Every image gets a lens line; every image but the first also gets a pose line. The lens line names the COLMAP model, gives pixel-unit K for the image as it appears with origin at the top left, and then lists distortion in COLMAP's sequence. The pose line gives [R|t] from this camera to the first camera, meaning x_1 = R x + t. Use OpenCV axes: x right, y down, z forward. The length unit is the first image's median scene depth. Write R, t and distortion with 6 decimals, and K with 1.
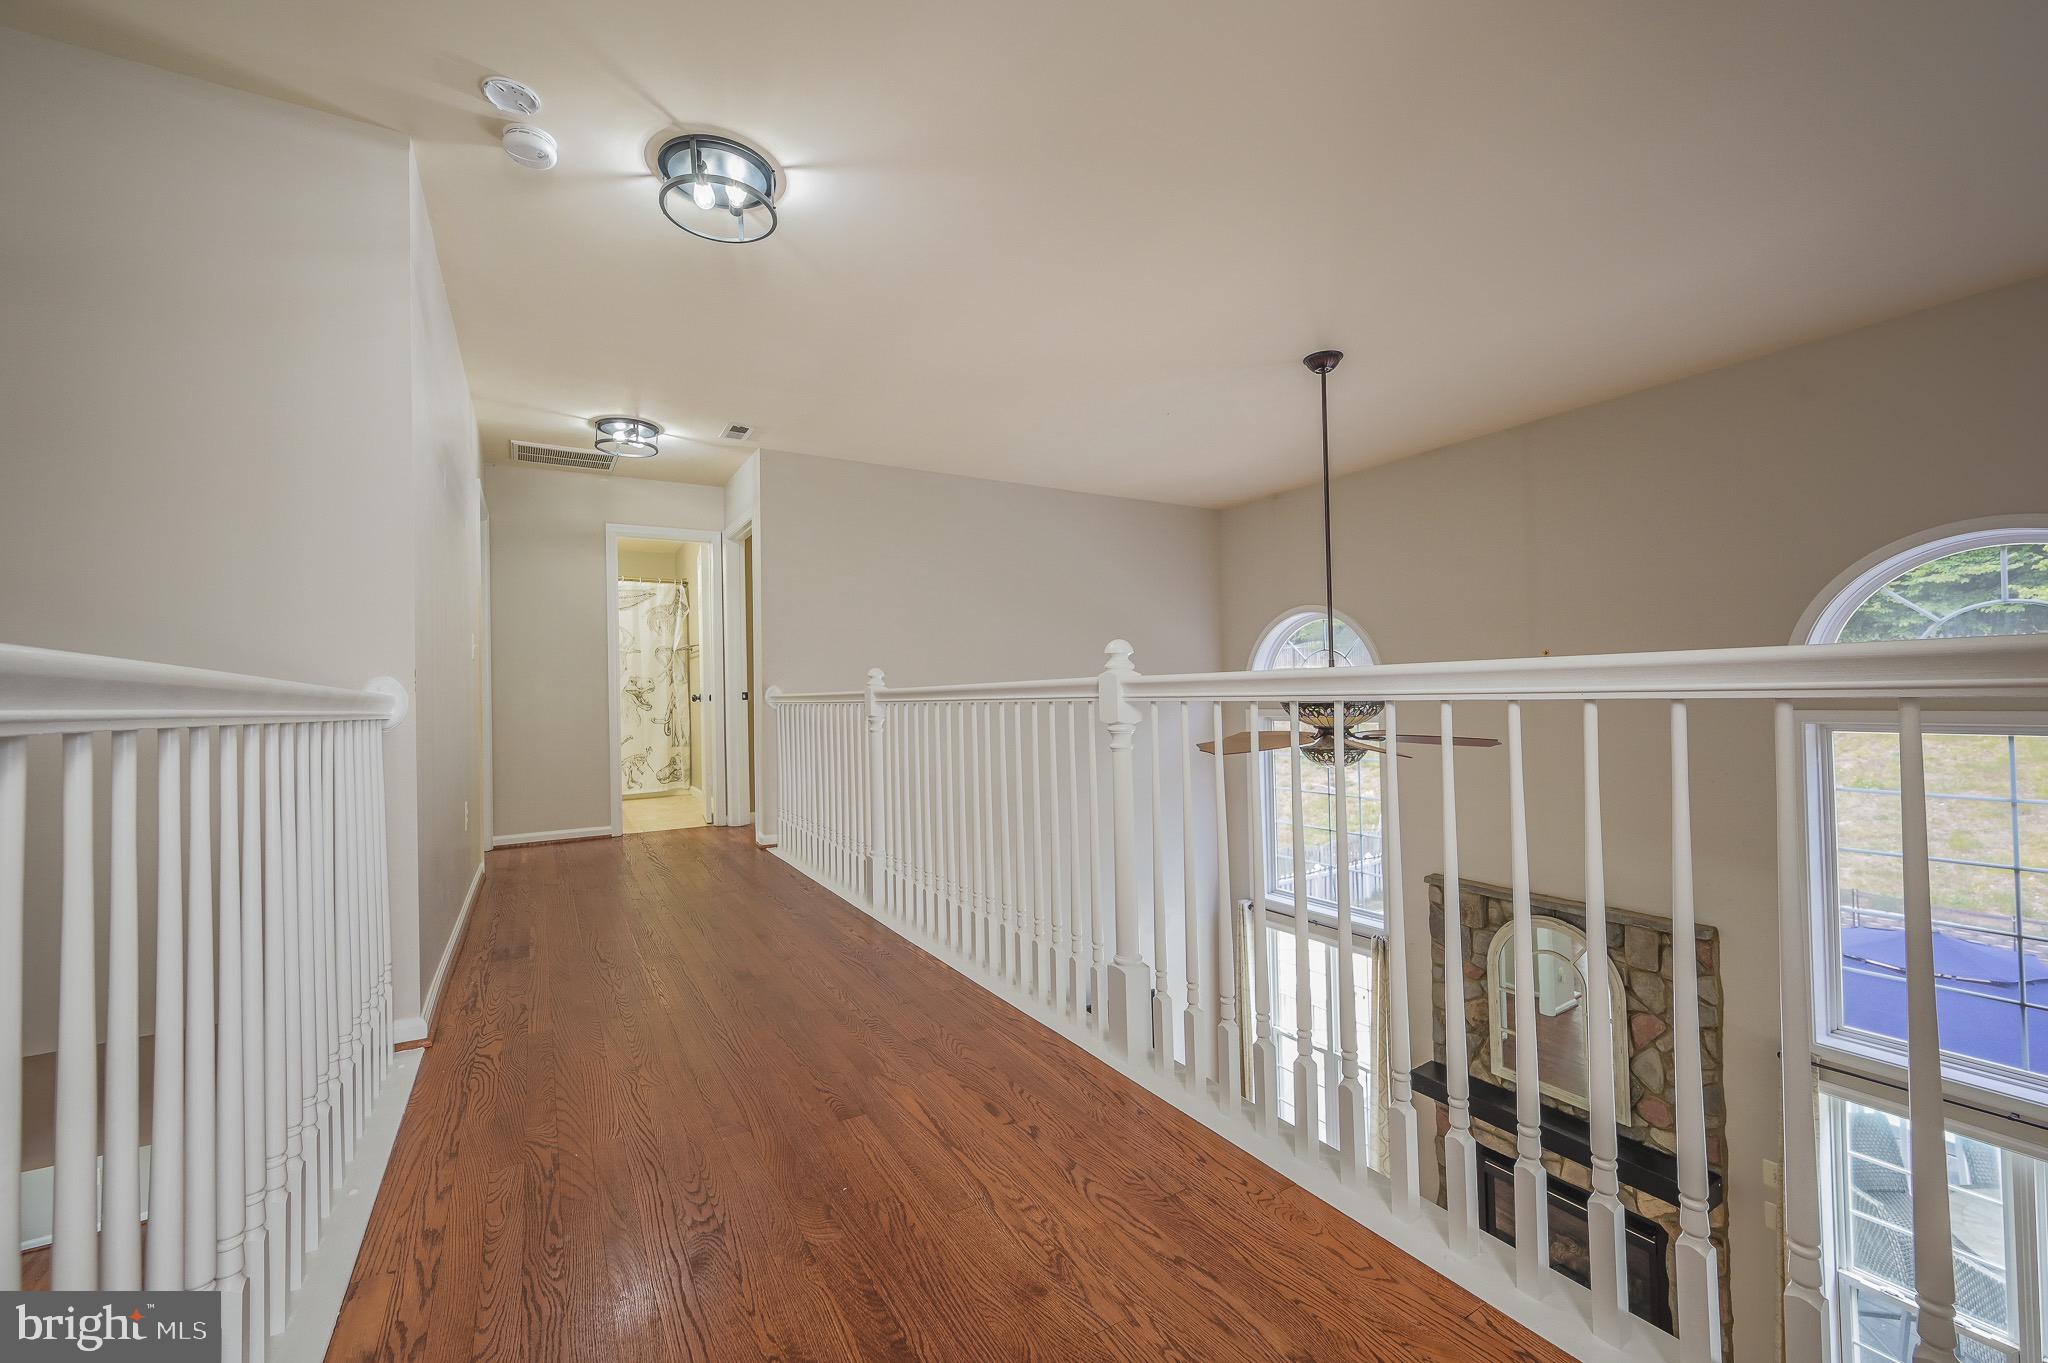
lens RADIAL K [[803.5, 0, 1024.0], [0, 803.5, 681.5], [0, 0, 1]] dist [0.000751, 0.000506]
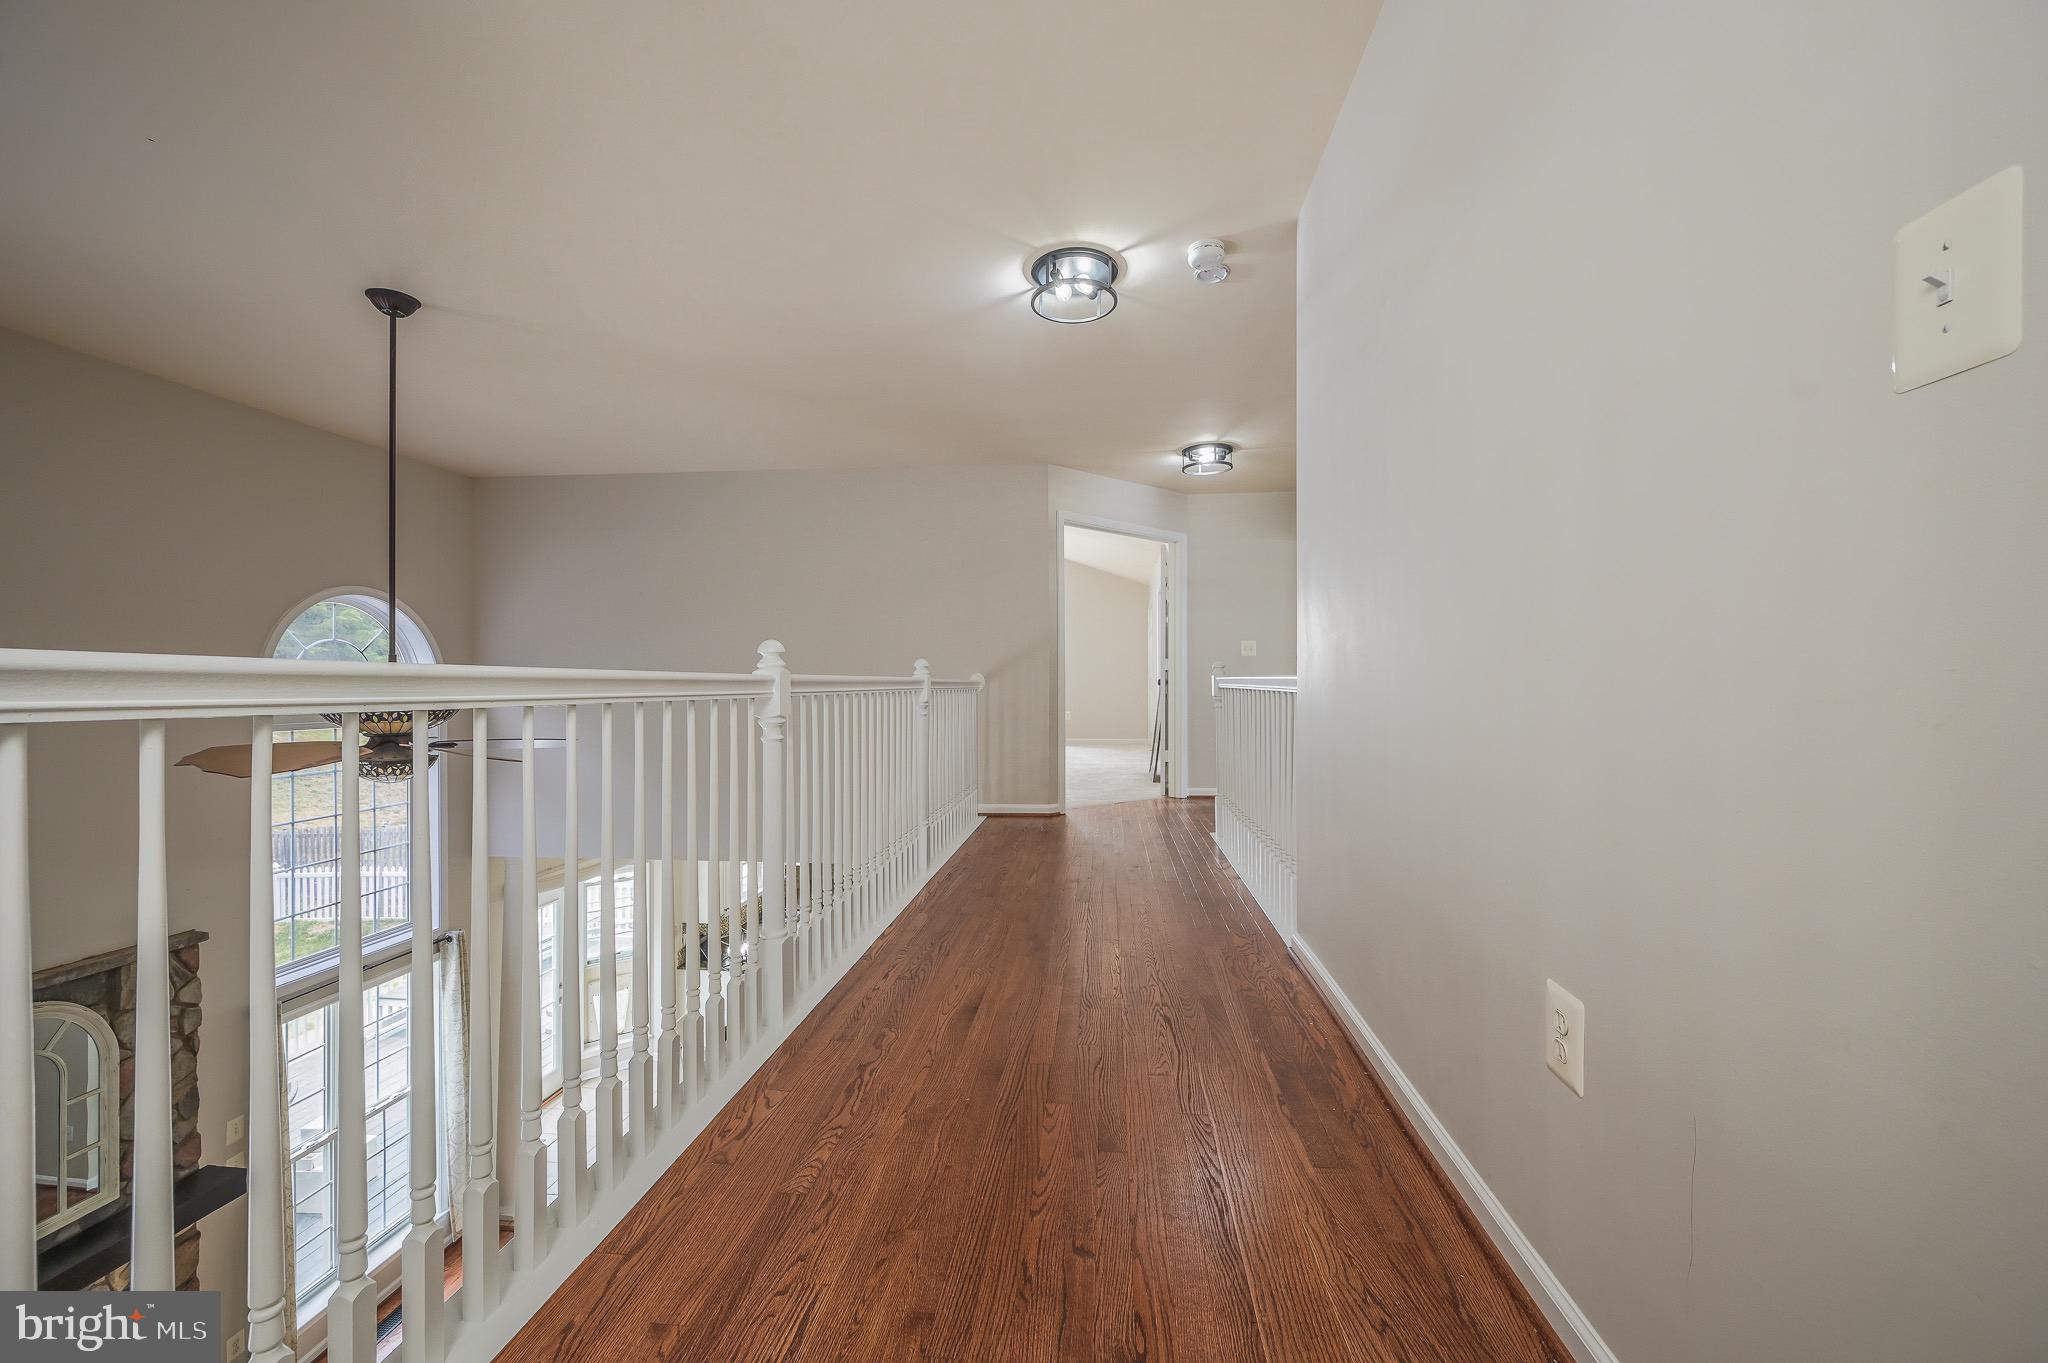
lens RADIAL K [[803.5, 0, 1024.0], [0, 803.5, 681.5], [0, 0, 1]] dist [0.000751, 0.000506]
pose [[-0.787177, 0.024177, 0.616253, -1.014205], [0.014537, 0.999681, -0.020650, 0.044263], [-0.616555, -0.007297, -0.787278, 1.911080]]
